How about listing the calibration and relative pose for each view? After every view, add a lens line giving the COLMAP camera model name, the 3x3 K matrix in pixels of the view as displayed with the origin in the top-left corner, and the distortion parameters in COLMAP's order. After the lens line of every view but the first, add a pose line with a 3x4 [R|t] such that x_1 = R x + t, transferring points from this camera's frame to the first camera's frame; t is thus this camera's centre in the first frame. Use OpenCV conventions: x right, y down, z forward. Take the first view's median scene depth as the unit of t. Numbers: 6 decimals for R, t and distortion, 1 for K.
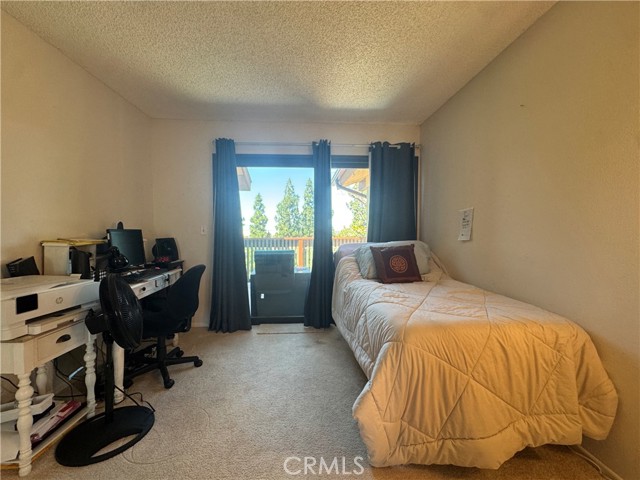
lens RADIAL K [[261.4, 0, 320.0], [0, 261.4, 240.0], [0, 0, 1]] dist [-0.000609, 0.000038]
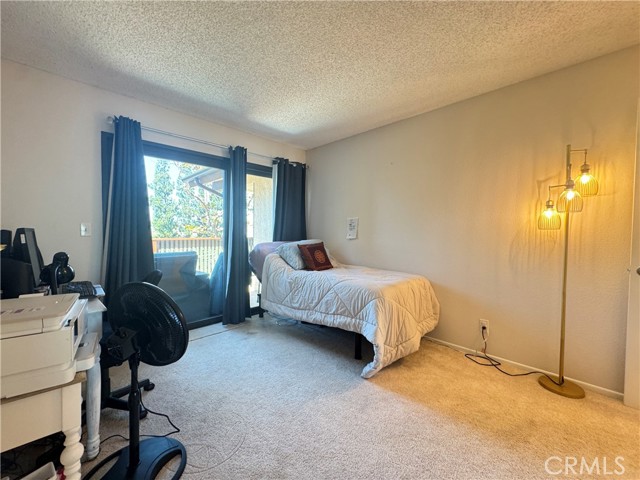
lens RADIAL K [[256.7, 0, 320.7], [0, 256.7, 239.2], [0, 0, 1]] dist [-0.002268, -0.000030]
pose [[0.750121, -0.013008, 0.661172, -0.544020], [0.014850, 0.999886, 0.002824, -0.001721], [-0.661134, 0.007700, 0.750229, -0.002581]]
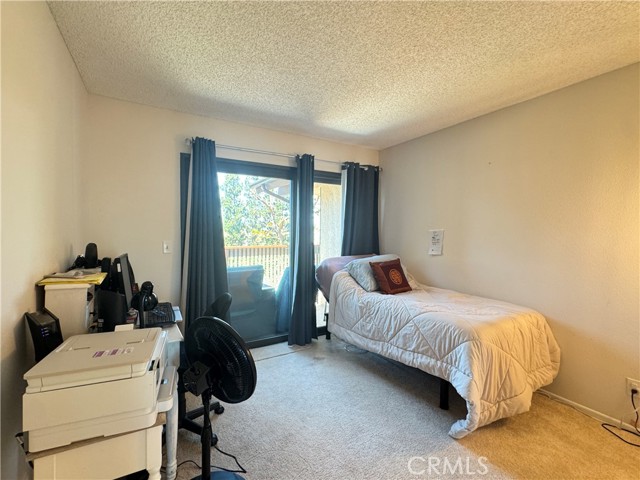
lens RADIAL K [[285.7, 0, 320.0], [0, 285.7, 240.0], [0, 0, 1]] dist [-0.002705, -0.000464]
pose [[0.891611, -0.006528, 0.452754, -0.542175], [0.008653, 0.999959, -0.002622, -0.067163], [-0.452719, 0.006256, 0.891632, 0.017813]]
